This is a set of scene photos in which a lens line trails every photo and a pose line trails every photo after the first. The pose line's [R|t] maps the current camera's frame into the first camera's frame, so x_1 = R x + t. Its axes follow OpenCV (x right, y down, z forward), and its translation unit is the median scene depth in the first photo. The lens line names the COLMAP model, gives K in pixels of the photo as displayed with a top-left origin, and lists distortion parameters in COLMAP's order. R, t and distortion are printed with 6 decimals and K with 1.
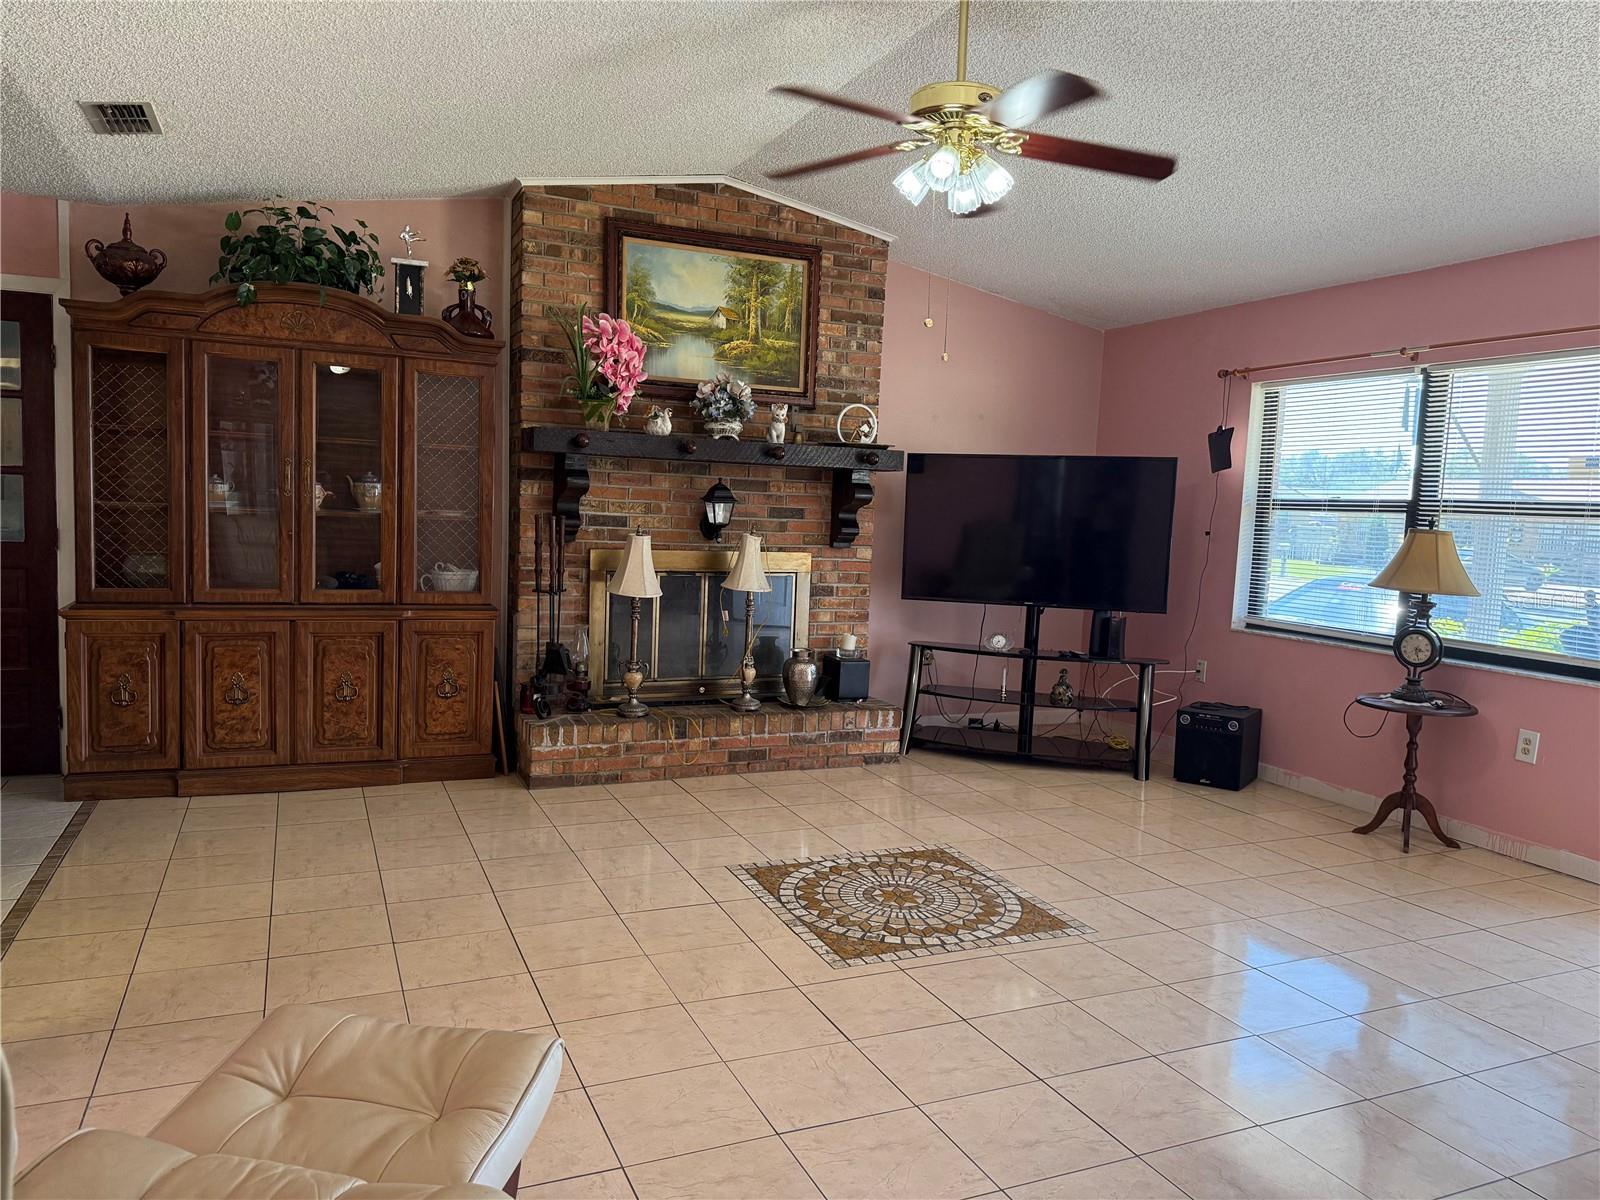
lens RADIAL K [[1127.9, 0, 765.5], [0, 1127.9, 636.9], [0, 0, 1]] dist [0.081133, -0.098280]
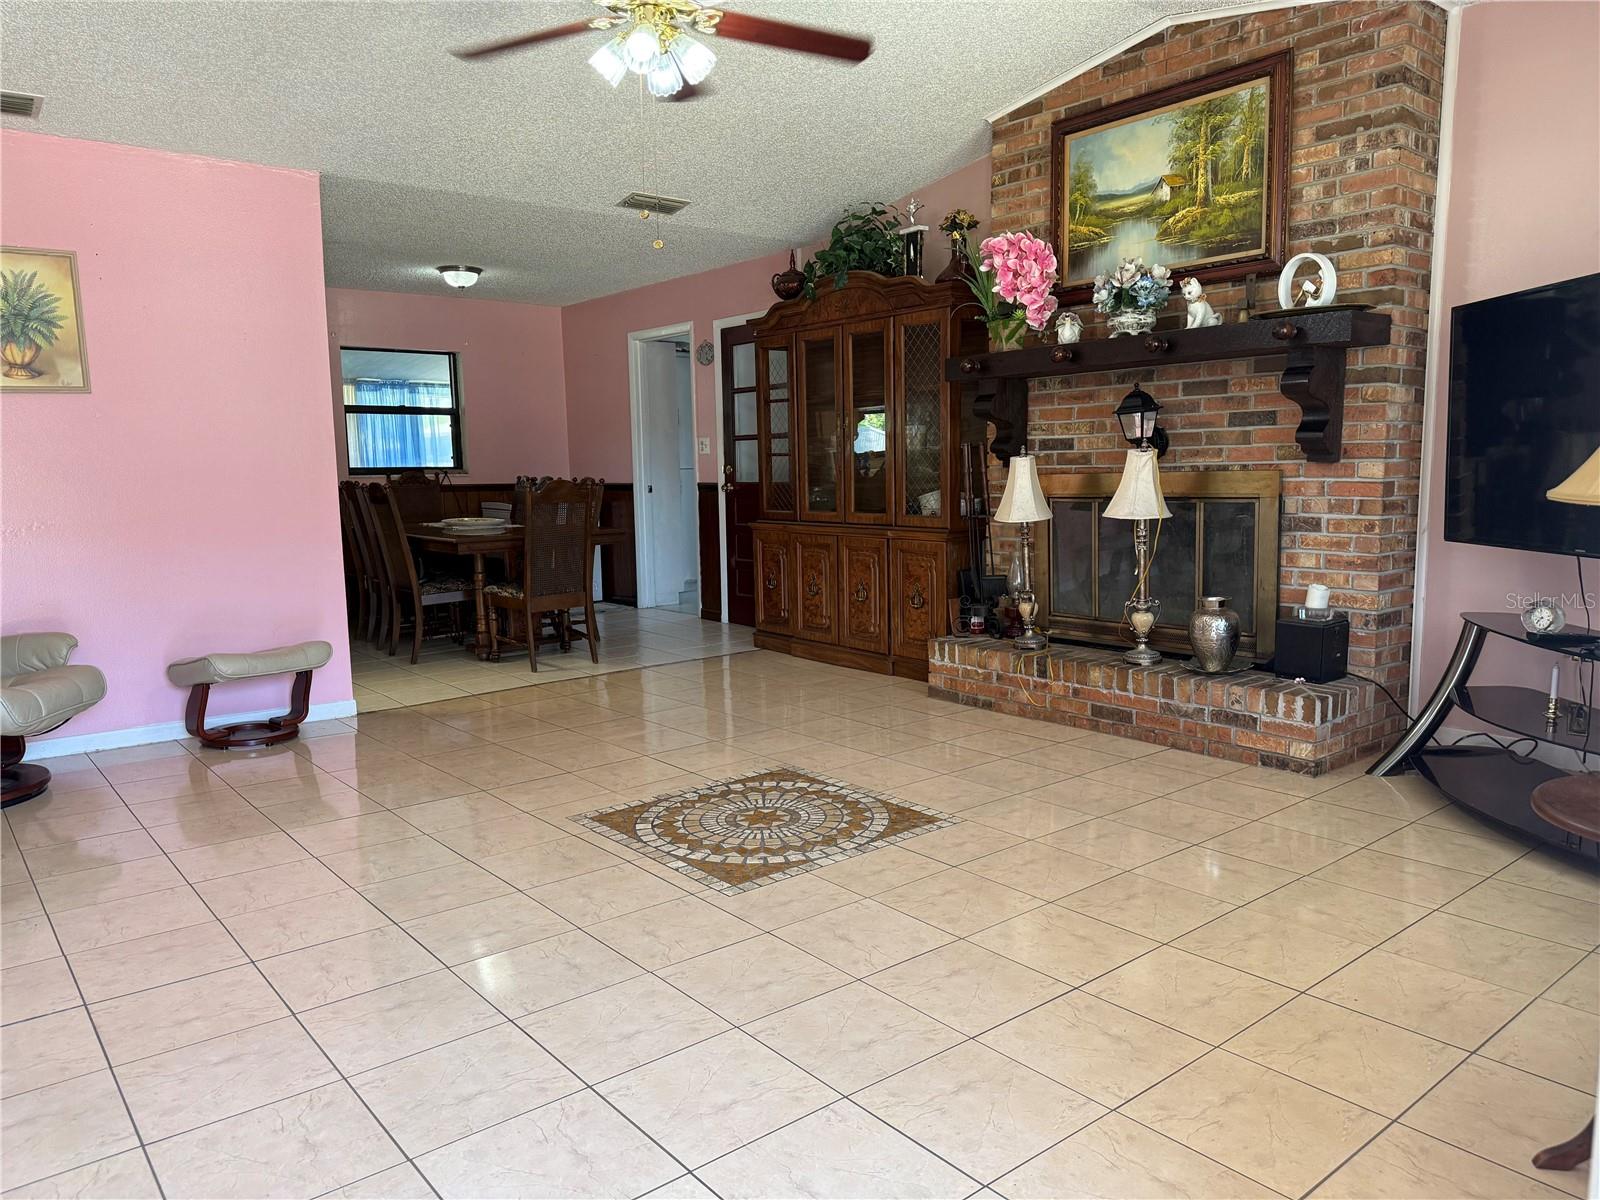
lens RADIAL K [[1127.9, 0, 800.1], [0, 1127.9, 609.0], [0, 0, 1]] dist [0.081133, -0.098280]
pose [[0.267823, 0.080501, -0.960099, 0.735016], [-0.087675, 0.994405, 0.058920, -0.001595], [0.959471, 0.068396, 0.273382, 0.550551]]
